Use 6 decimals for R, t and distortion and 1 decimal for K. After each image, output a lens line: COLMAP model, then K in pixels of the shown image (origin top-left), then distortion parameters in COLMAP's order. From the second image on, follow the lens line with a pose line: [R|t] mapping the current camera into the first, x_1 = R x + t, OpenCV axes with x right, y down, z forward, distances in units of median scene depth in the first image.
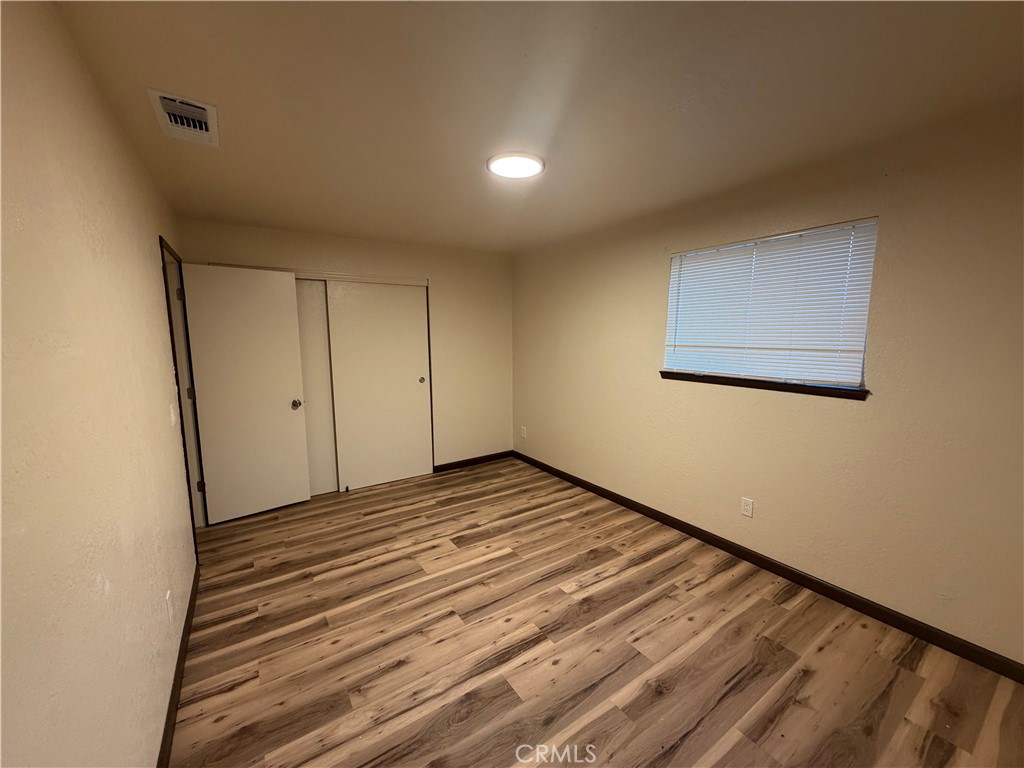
lens RADIAL K [[408.1, 0, 510.6], [0, 408.1, 386.9], [0, 0, 1]] dist [-0.000735, -0.000049]
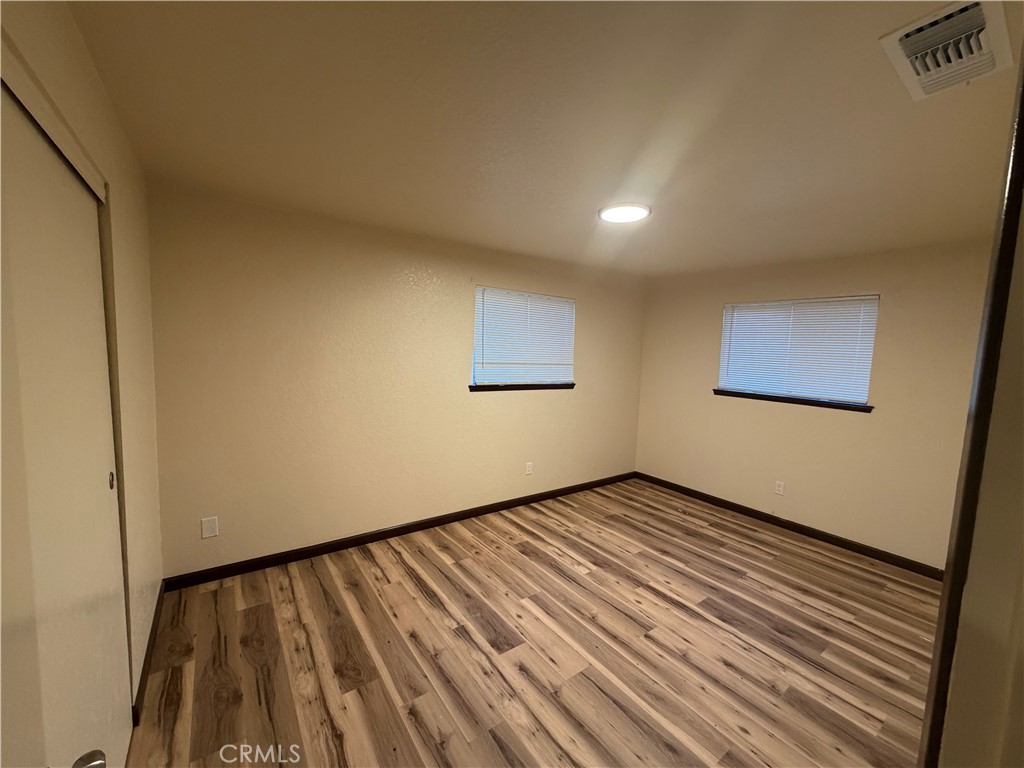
lens RADIAL K [[408.1, 0, 510.6], [0, 408.1, 386.9], [0, 0, 1]] dist [-0.000735, -0.000049]
pose [[-0.038354, -0.089169, 0.995278, -0.900797], [0.093851, 0.991287, 0.092428, -0.151812], [-0.994847, 0.096953, -0.029651, 1.090989]]
